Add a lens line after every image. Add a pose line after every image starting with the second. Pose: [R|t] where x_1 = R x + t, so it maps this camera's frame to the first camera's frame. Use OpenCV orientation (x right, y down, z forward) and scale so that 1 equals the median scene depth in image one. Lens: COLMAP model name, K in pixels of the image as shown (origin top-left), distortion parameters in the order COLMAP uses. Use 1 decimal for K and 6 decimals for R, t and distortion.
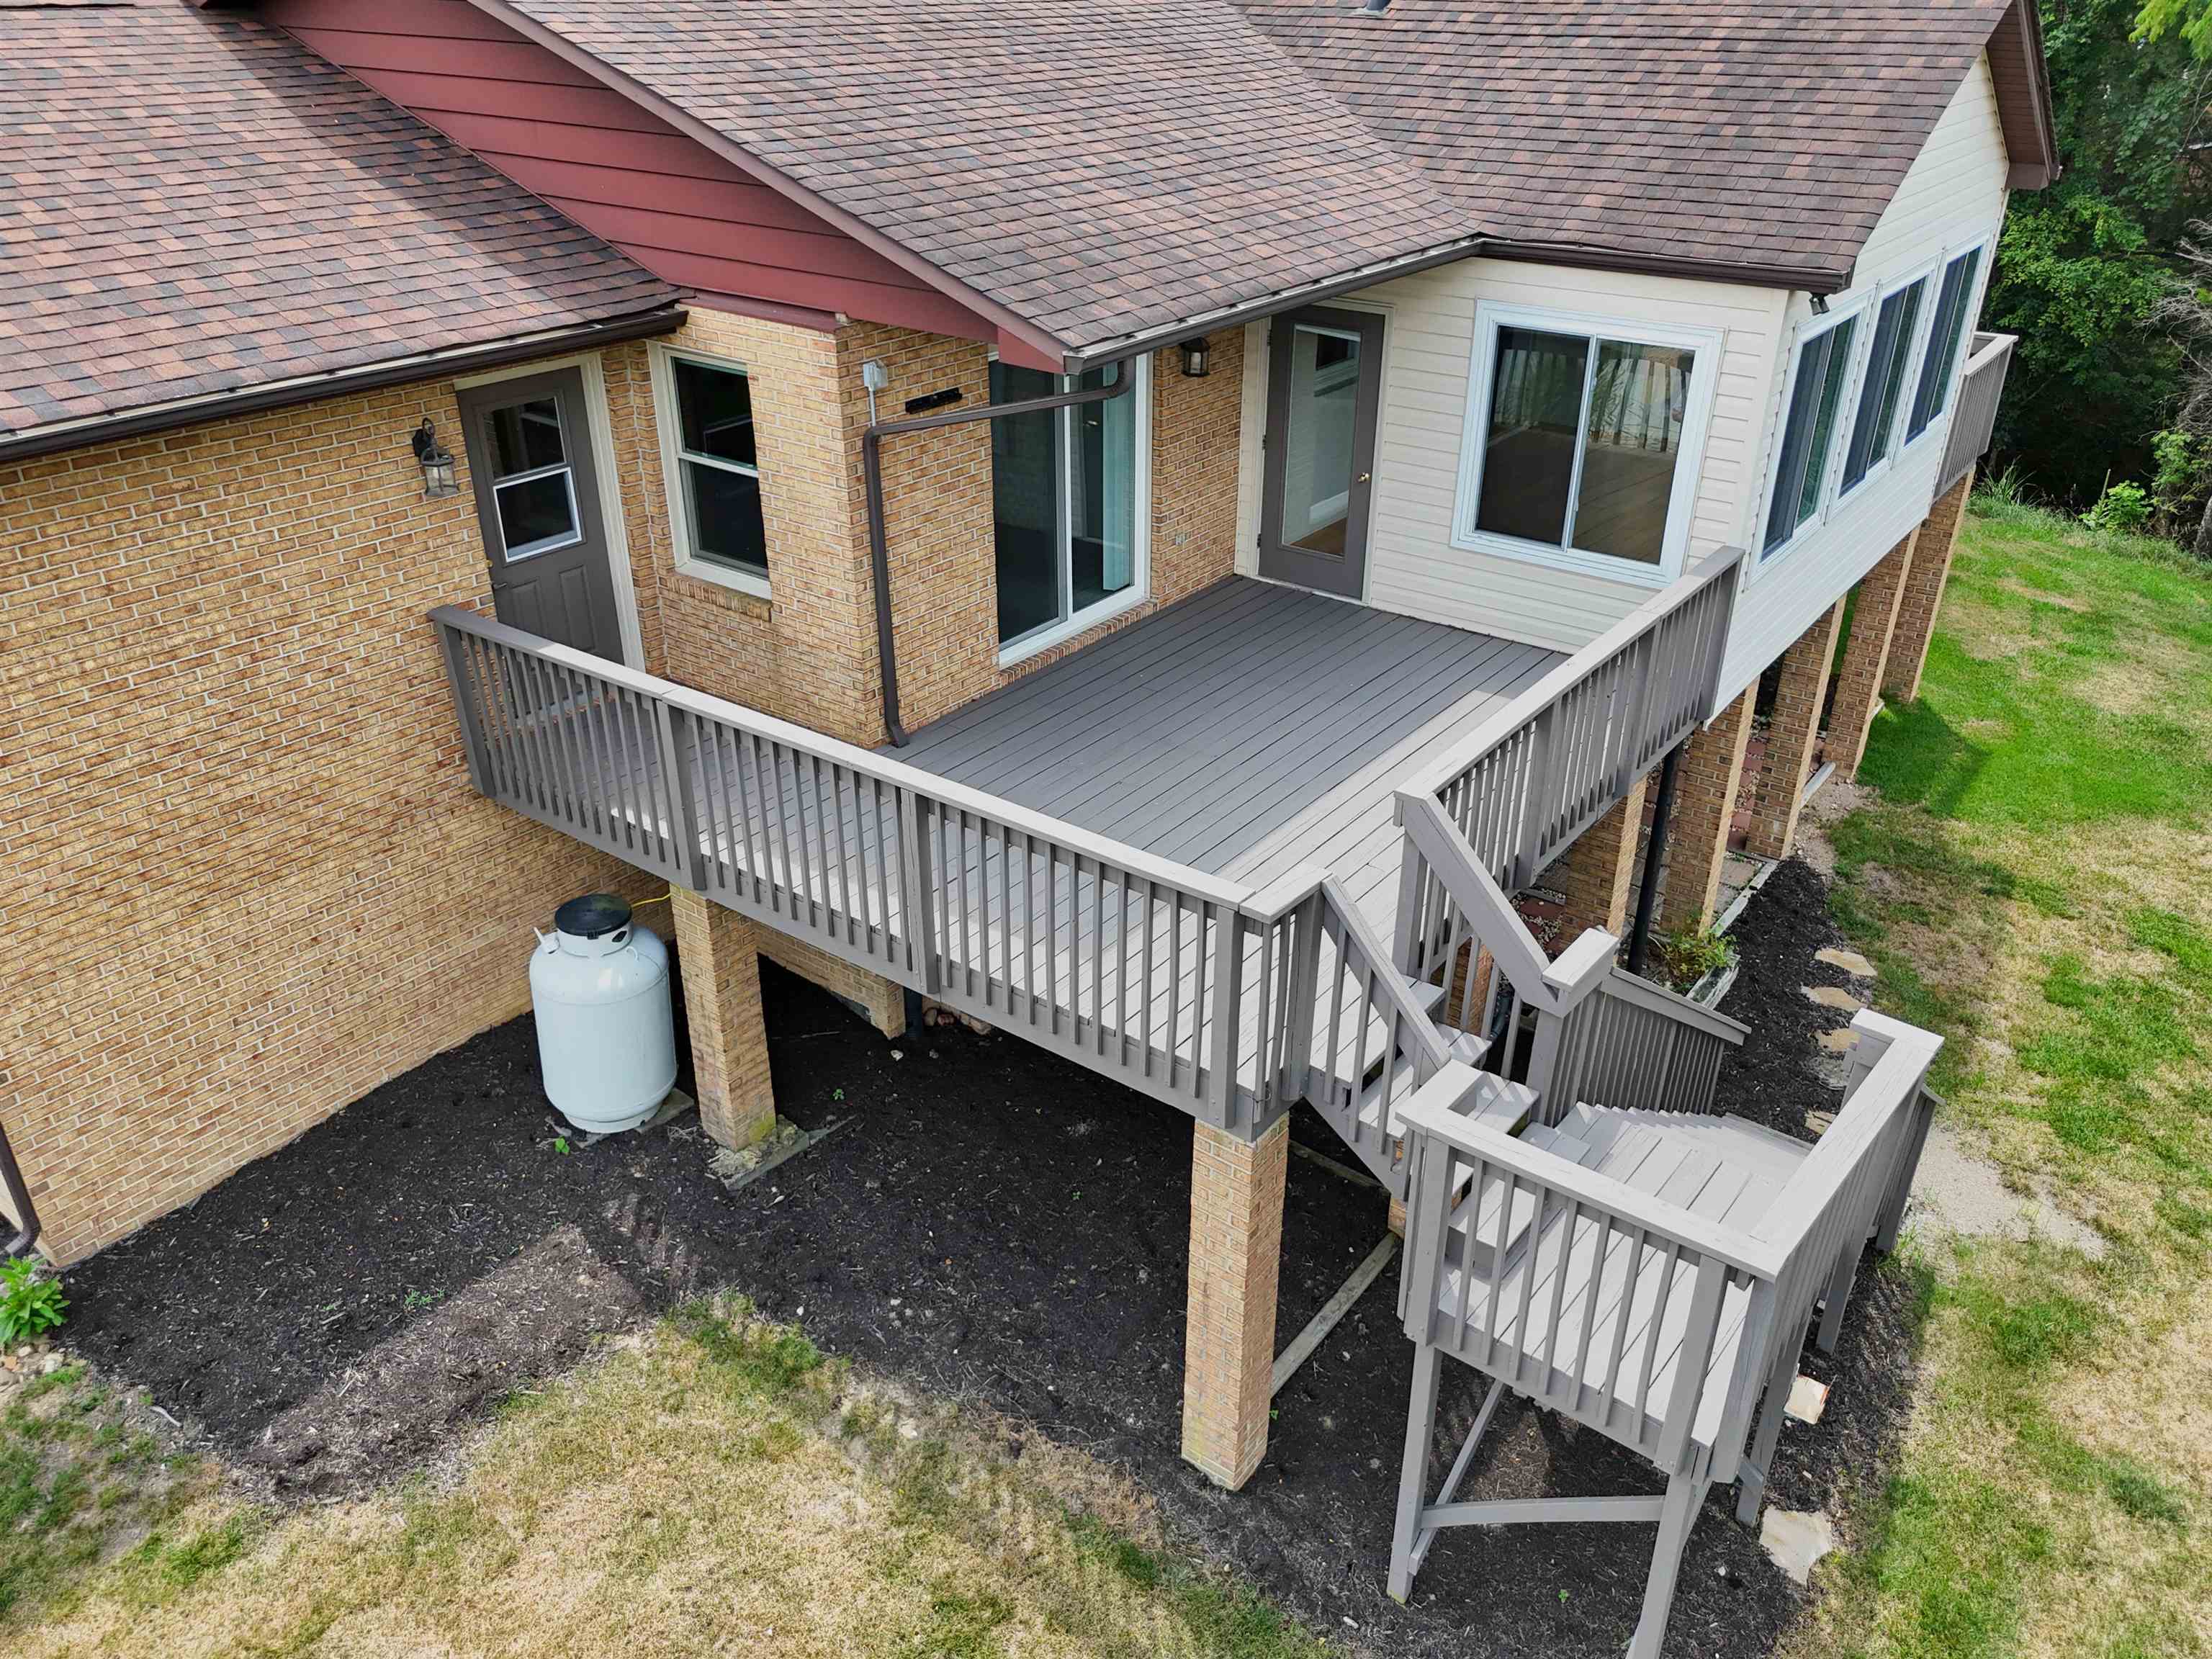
lens RADIAL K [[1636.9, 0, 1113.9], [0, 1636.9, 822.8], [0, 0, 1]] dist [0.048495, -0.041718]
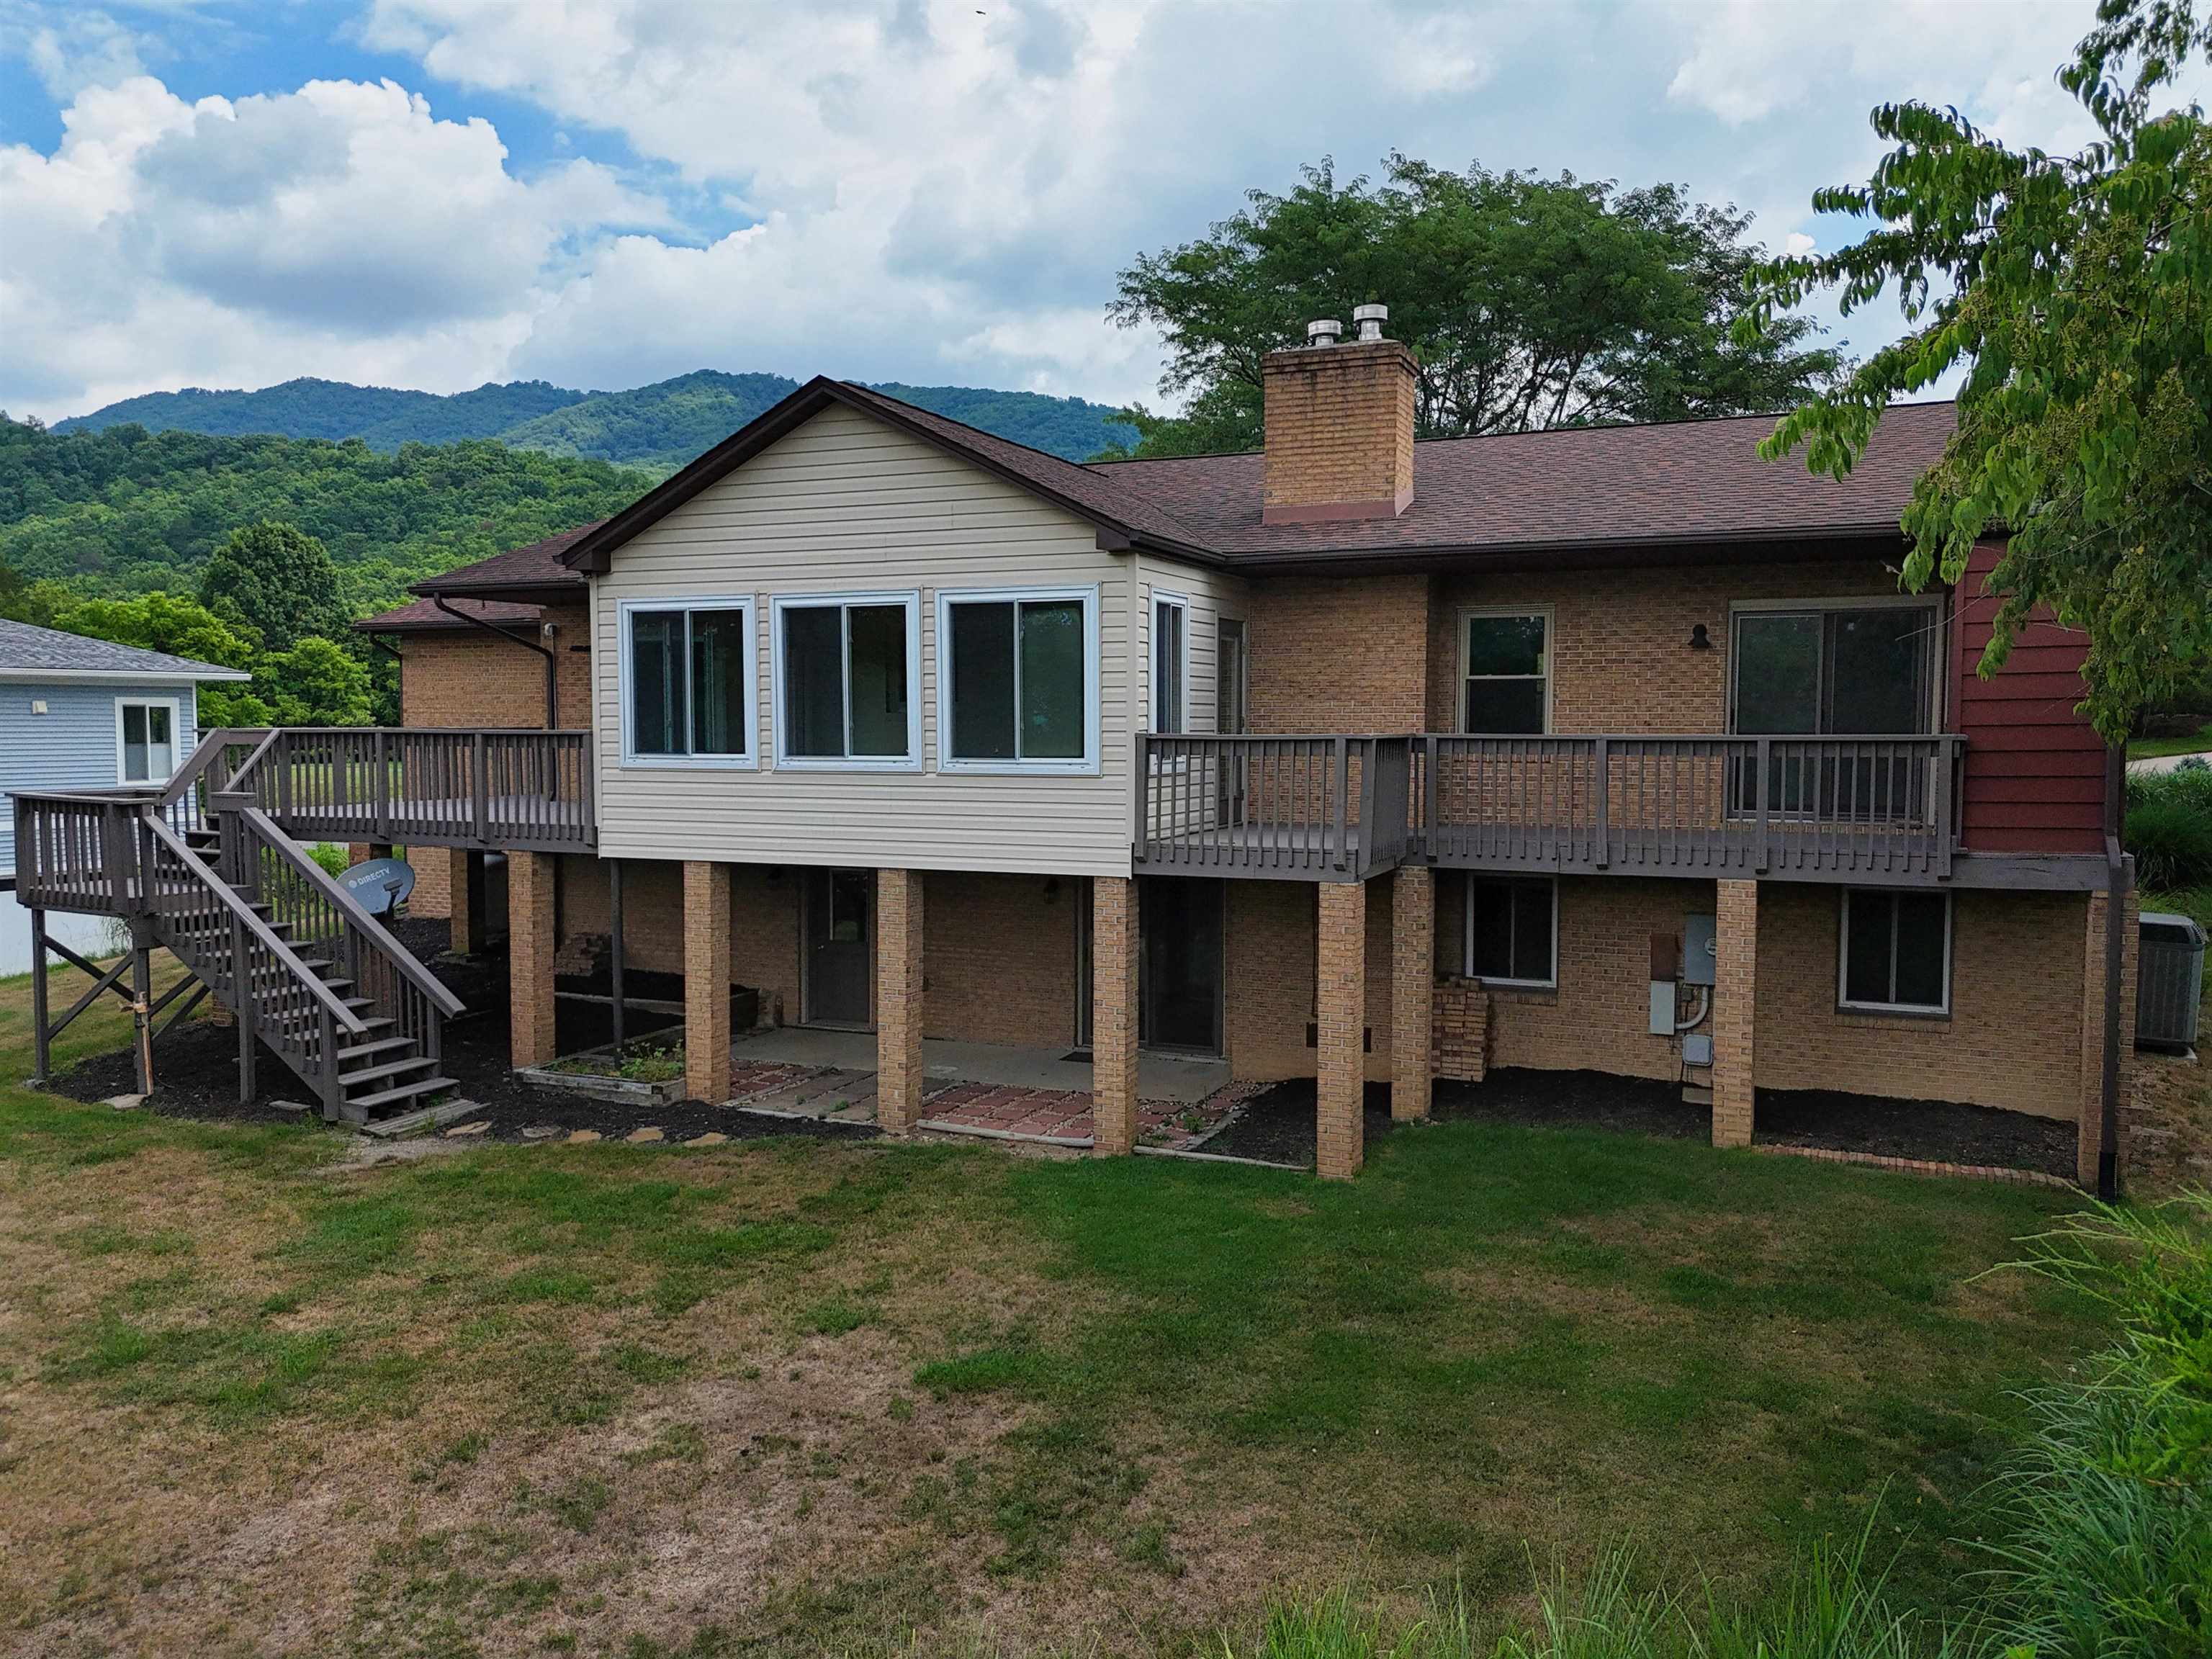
lens RADIAL K [[1636.9, 0, 1113.9], [0, 1636.9, 822.8], [0, 0, 1]] dist [0.048495, -0.041718]
pose [[0.229725, 0.057836, -0.971536, 2.261935], [-0.454974, 0.888825, -0.054669, -0.253426], [0.860363, 0.454583, 0.230499, 1.221835]]
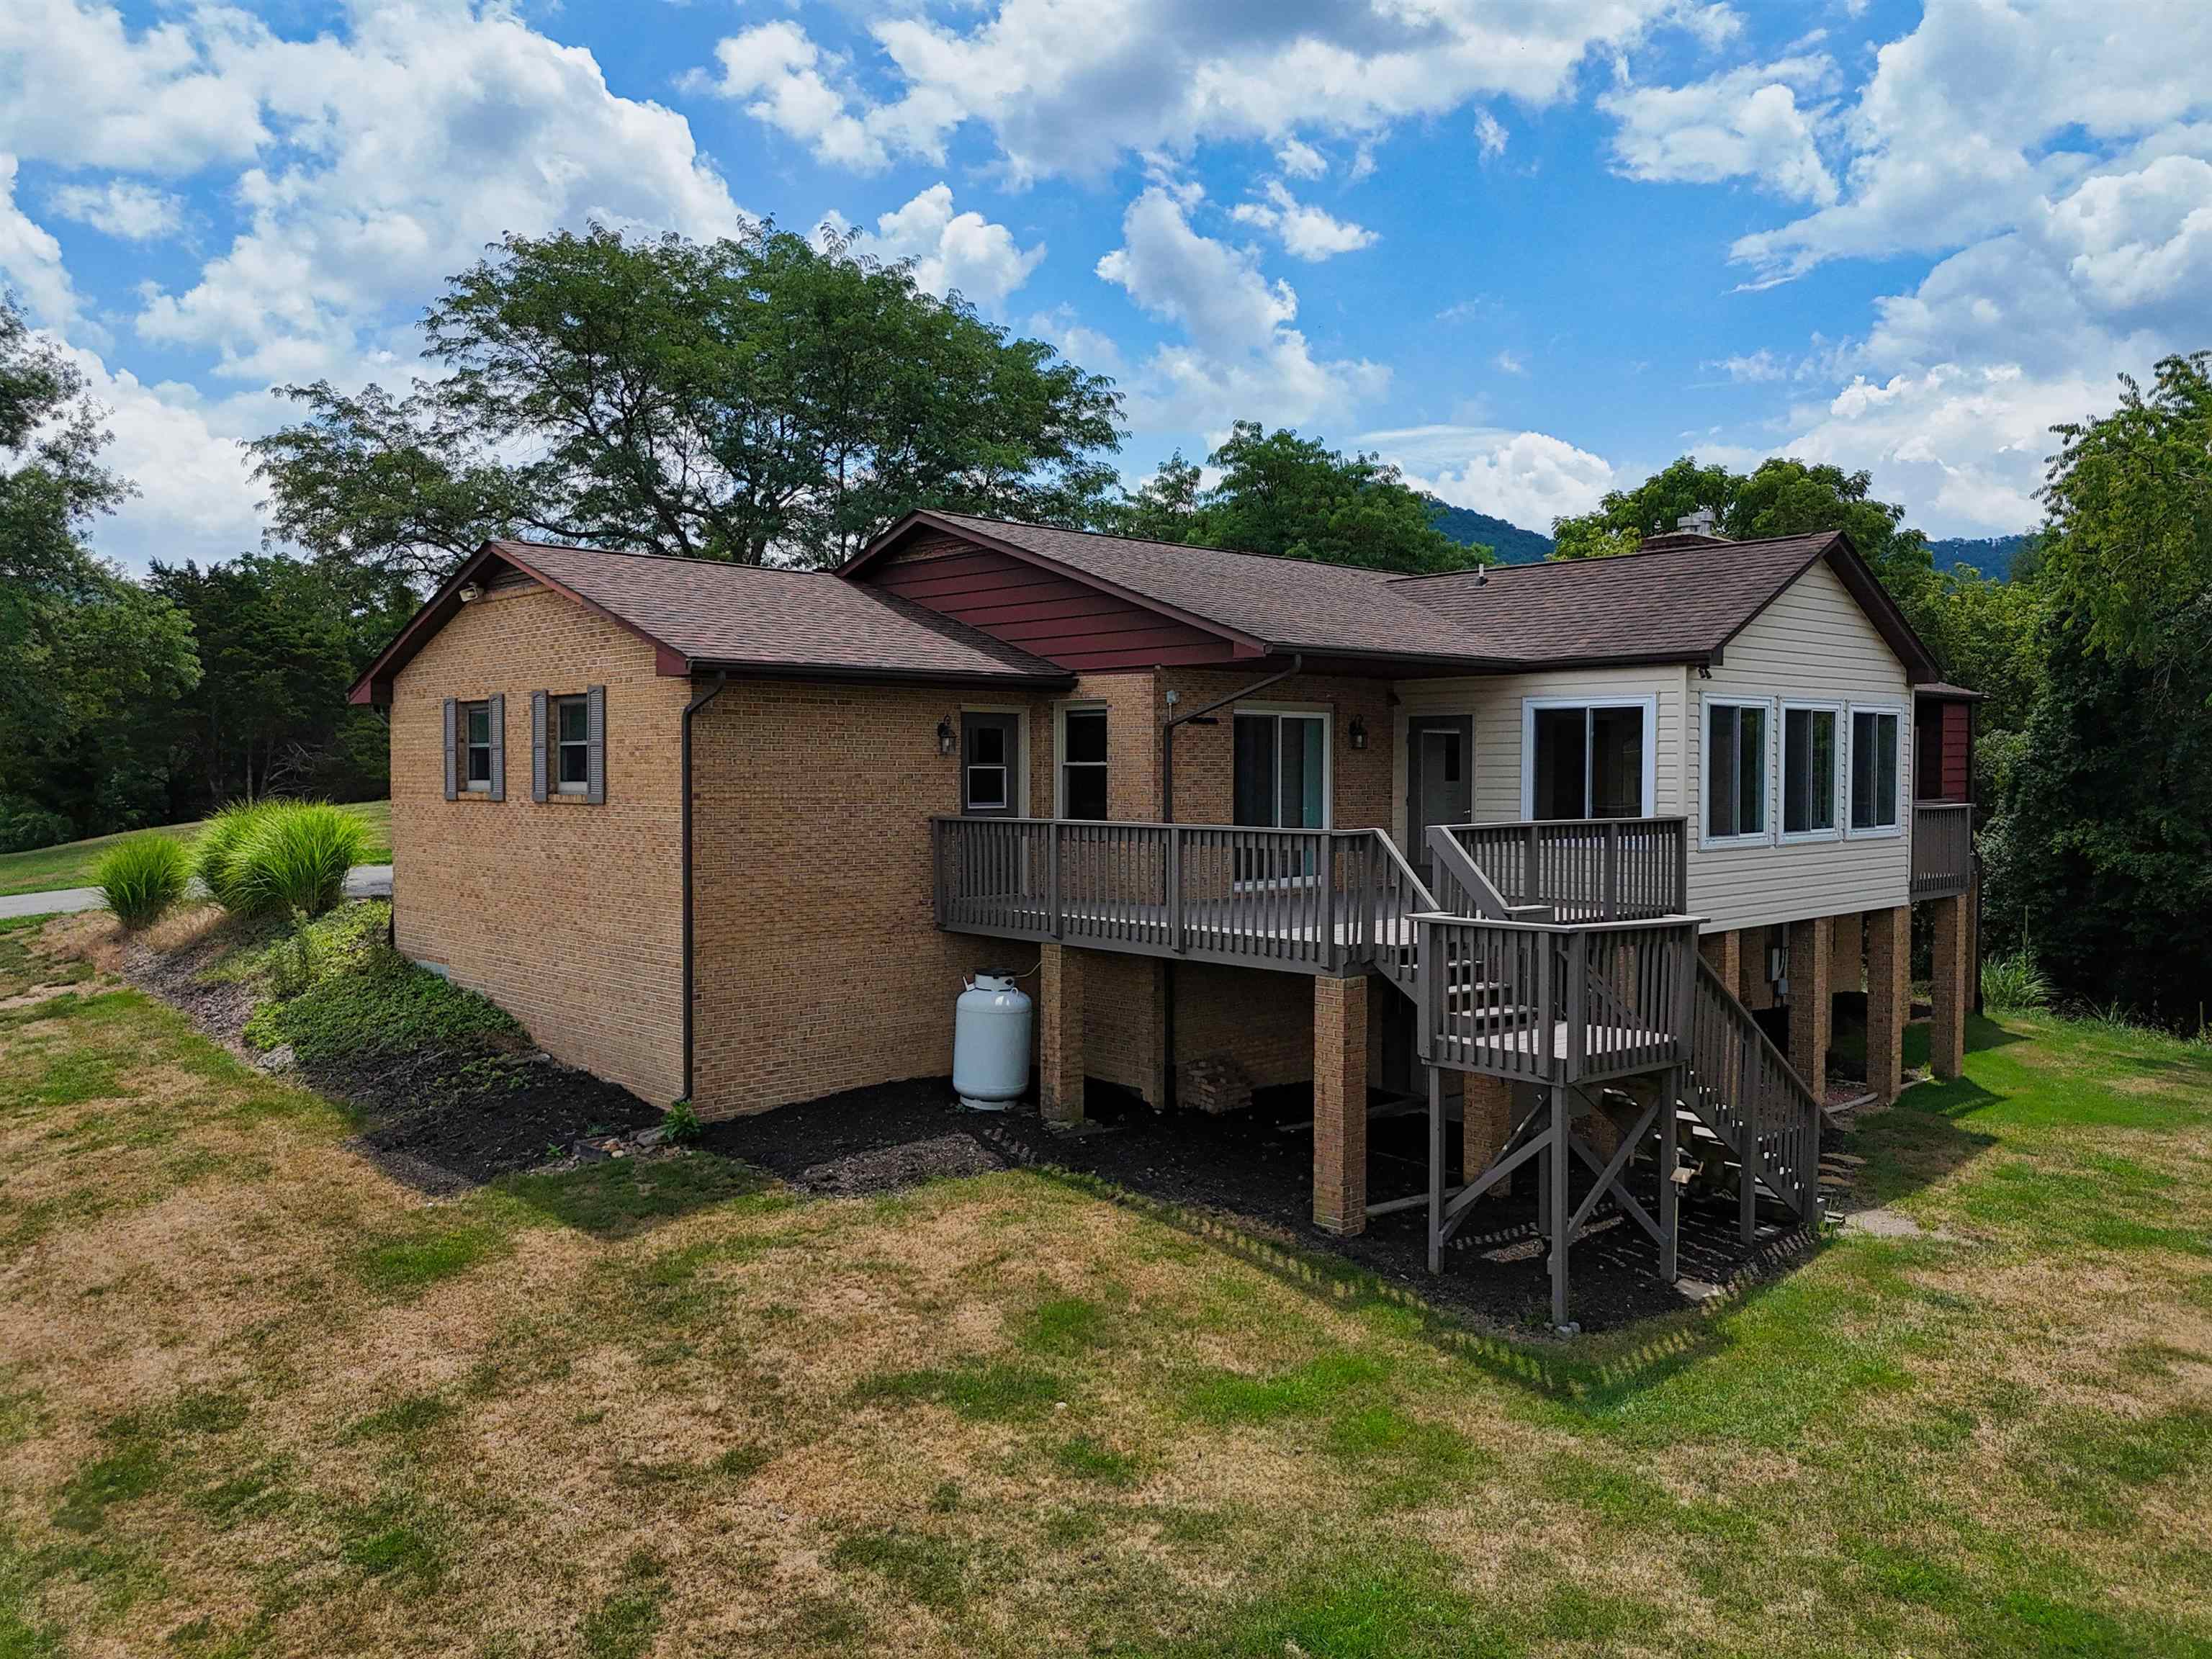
lens RADIAL K [[1636.9, 0, 1113.9], [0, 1636.9, 822.8], [0, 0, 1]] dist [0.048495, -0.041718]
pose [[0.984105, 0.000635, -0.177585, 0.121591], [-0.079284, 0.896370, -0.436159, 0.671573], [0.158905, 0.443306, 0.882173, -0.606042]]
